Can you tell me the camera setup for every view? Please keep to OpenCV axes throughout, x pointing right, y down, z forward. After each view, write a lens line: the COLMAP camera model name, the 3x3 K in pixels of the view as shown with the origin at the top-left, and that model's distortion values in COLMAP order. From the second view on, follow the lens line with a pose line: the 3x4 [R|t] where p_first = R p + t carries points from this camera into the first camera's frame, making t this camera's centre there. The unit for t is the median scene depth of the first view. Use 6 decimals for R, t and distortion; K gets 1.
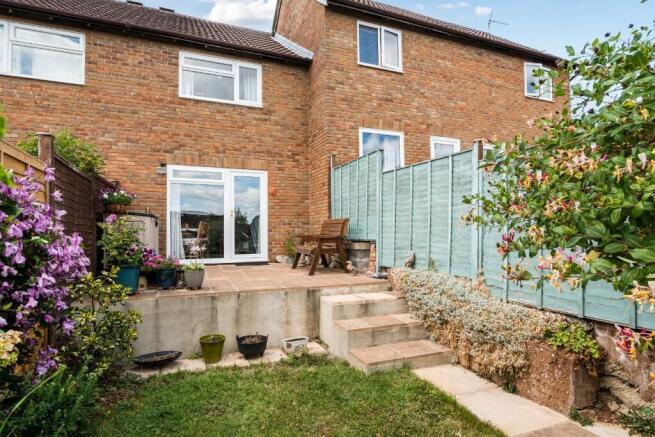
lens RADIAL K [[352.1, 0, 327.3], [0, 352.1, 244.5], [0, 0, 1]] dist [-0.001767, -0.001045]
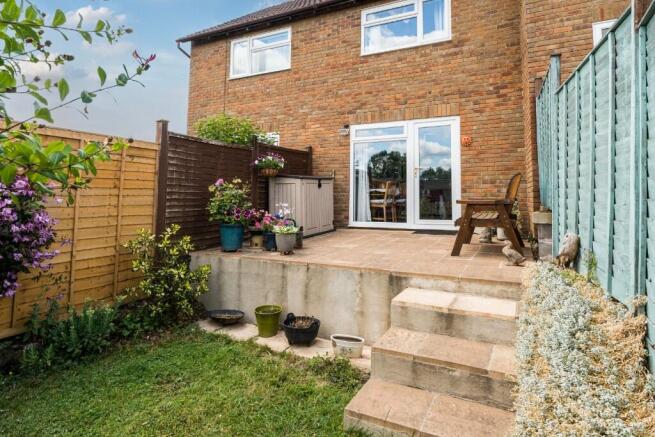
lens RADIAL K [[372.8, 0, 328.0], [0, 372.8, 181.6], [0, 0, 1]] dist [-0.002622, -0.000343]
pose [[0.652954, -0.018450, -0.757173, 0.311794], [-0.025484, 0.998602, -0.046309, -0.017277], [0.756969, 0.049534, 0.651571, 0.273608]]
